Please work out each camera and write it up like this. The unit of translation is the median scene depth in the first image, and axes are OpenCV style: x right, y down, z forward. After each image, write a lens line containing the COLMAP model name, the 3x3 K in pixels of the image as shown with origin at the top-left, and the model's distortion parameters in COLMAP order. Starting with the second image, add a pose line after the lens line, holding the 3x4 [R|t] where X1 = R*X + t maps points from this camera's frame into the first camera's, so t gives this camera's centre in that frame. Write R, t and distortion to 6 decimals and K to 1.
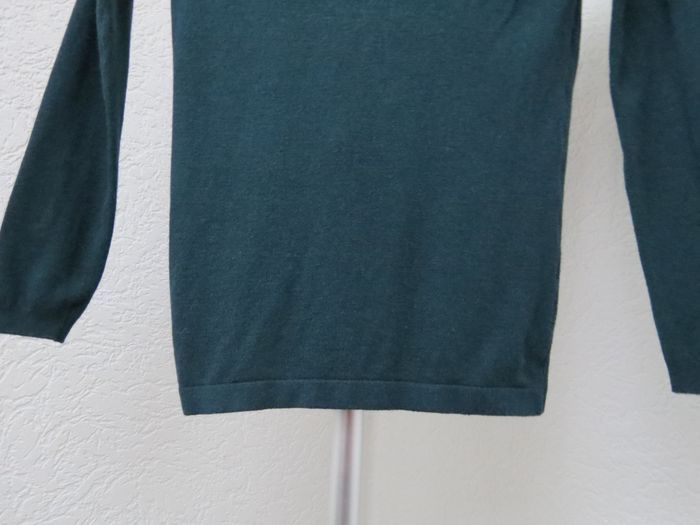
lens RADIAL K [[496.1, 0, 349.7], [0, 496.1, 263.5], [0, 0, 1]] dist [-0.013167, 0.005198]
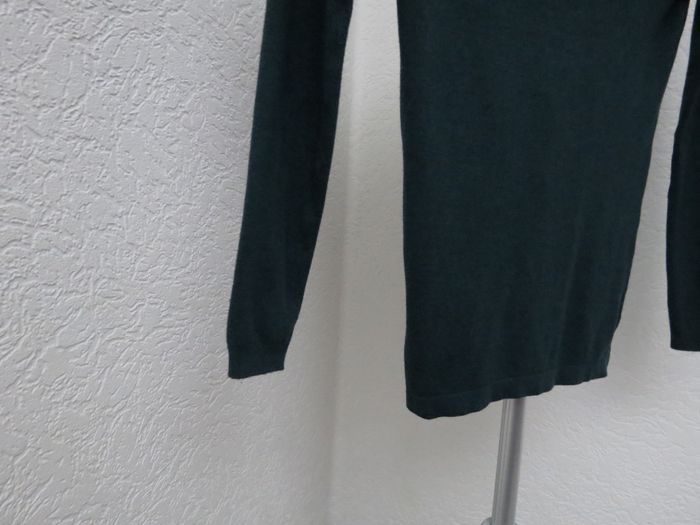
lens RADIAL K [[496.1, 0, 353.5], [0, 496.1, 260.4], [0, 0, 1]] dist [-0.013167, 0.005198]
pose [[0.879785, -0.049744, 0.472761, -0.649426], [-0.088082, 0.960230, 0.264952, -0.227013], [-0.467140, -0.274743, 0.840415, 0.119189]]
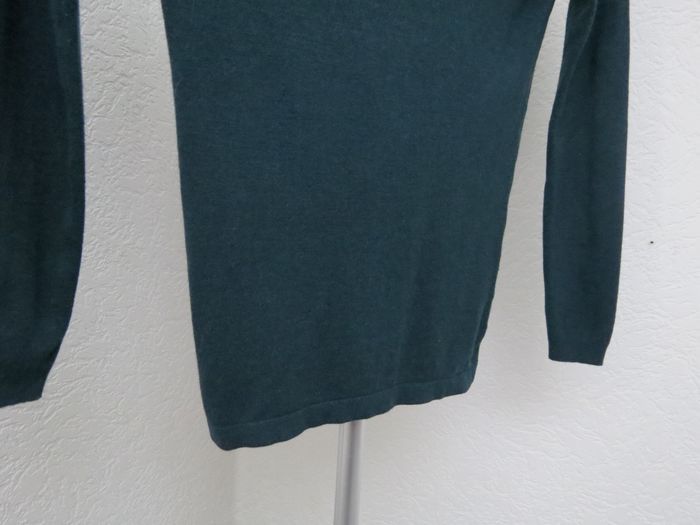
lens RADIAL K [[496.1, 0, 347.9], [0, 496.1, 264.2], [0, 0, 1]] dist [-0.013167, 0.005198]
pose [[0.871293, -0.067128, 0.486151, -0.371300], [-0.093119, 0.949993, 0.298065, -0.253447], [-0.481849, -0.304971, 0.821471, 0.088483]]
